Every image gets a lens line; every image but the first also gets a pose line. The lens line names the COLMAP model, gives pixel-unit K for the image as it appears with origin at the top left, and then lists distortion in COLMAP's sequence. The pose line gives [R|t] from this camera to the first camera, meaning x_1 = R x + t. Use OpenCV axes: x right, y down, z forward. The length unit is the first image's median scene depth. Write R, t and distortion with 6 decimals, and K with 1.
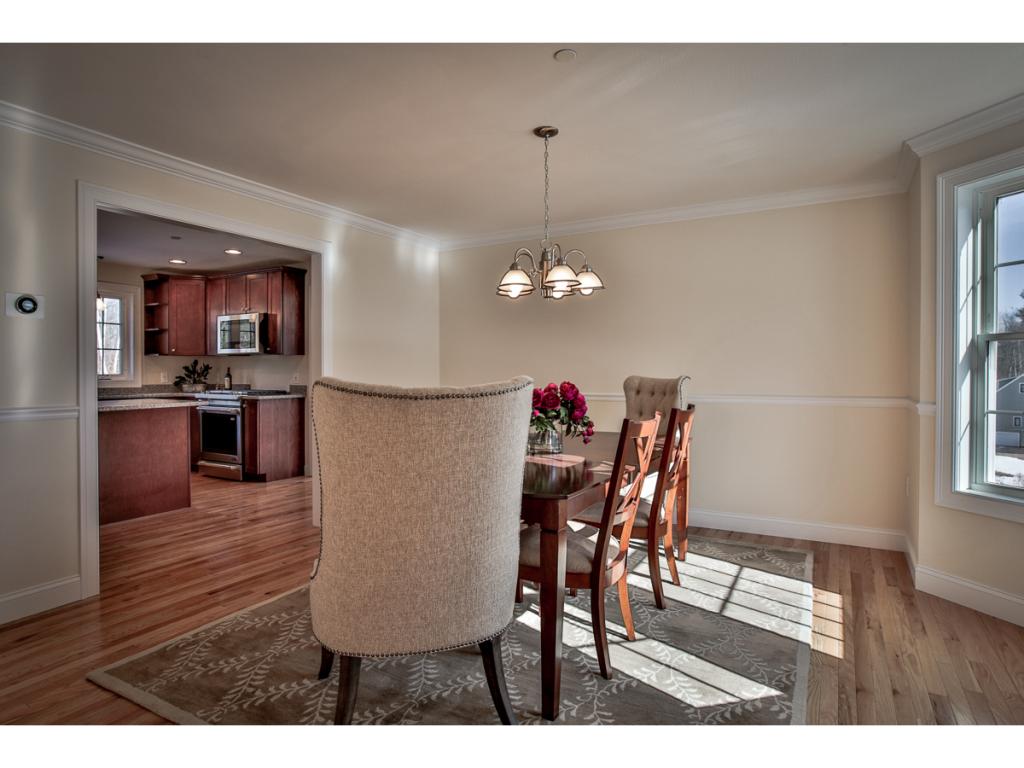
lens RADIAL K [[582.1, 0, 481.8], [0, 582.1, 377.4], [0, 0, 1]] dist [0.003078, 0.001830]
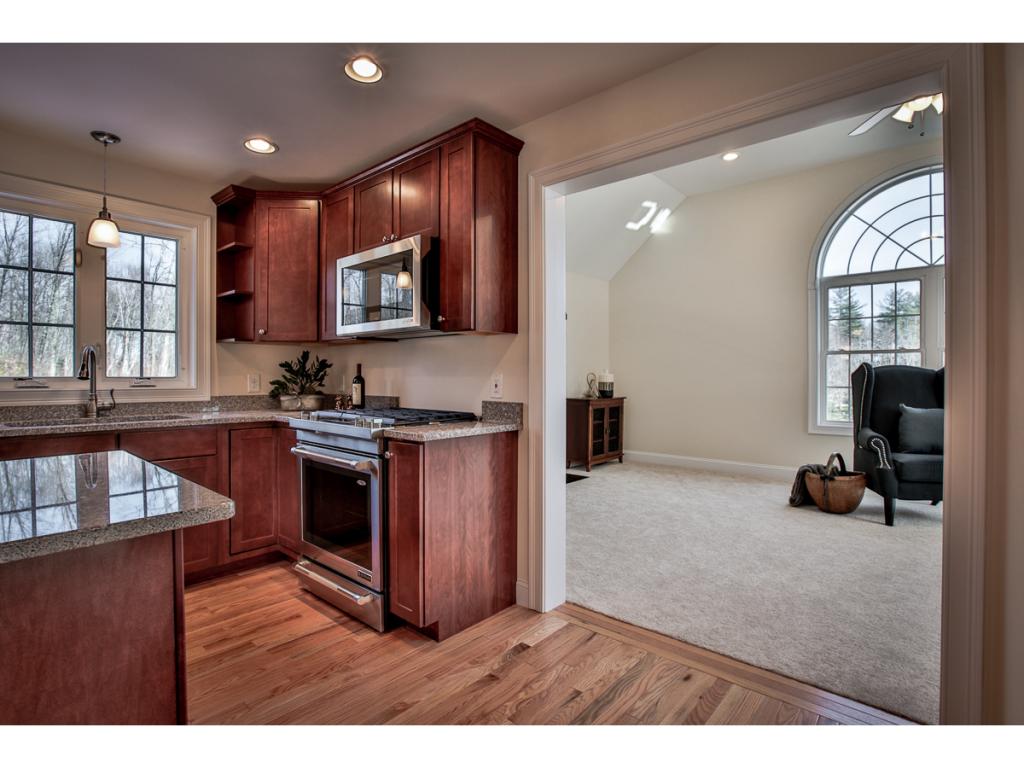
lens RADIAL K [[513.3, 0, 501.3], [0, 513.3, 377.3], [0, 0, 1]] dist [-0.019542, 0.002033]
pose [[0.985855, 0.001335, -0.167592, -0.247397], [-0.002474, 0.999975, -0.006588, -0.002619], [0.167579, 0.006909, 0.985834, 0.605570]]
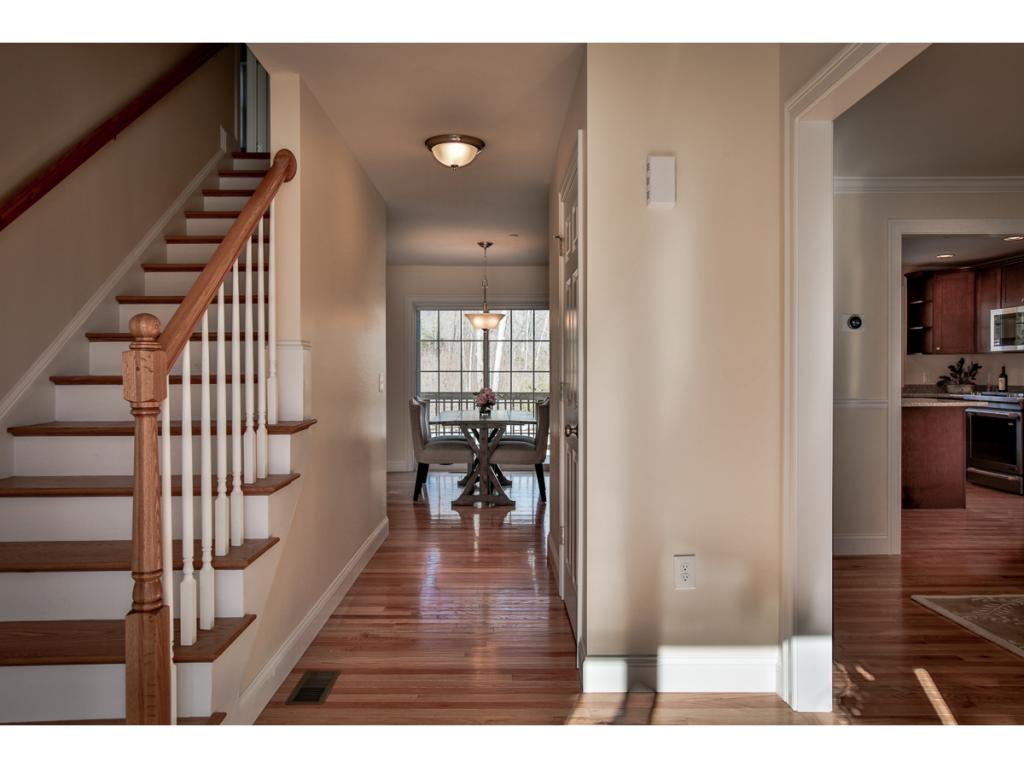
lens RADIAL K [[704.0, 0, 490.0], [0, 704.0, 368.7], [0, 0, 1]] dist [-0.012762, 0.000726]
pose [[0.523840, 0.000078, -0.851817, 0.065732], [-0.010108, 0.999930, -0.006125, 0.000617], [0.851757, 0.011818, 0.523804, -0.234416]]
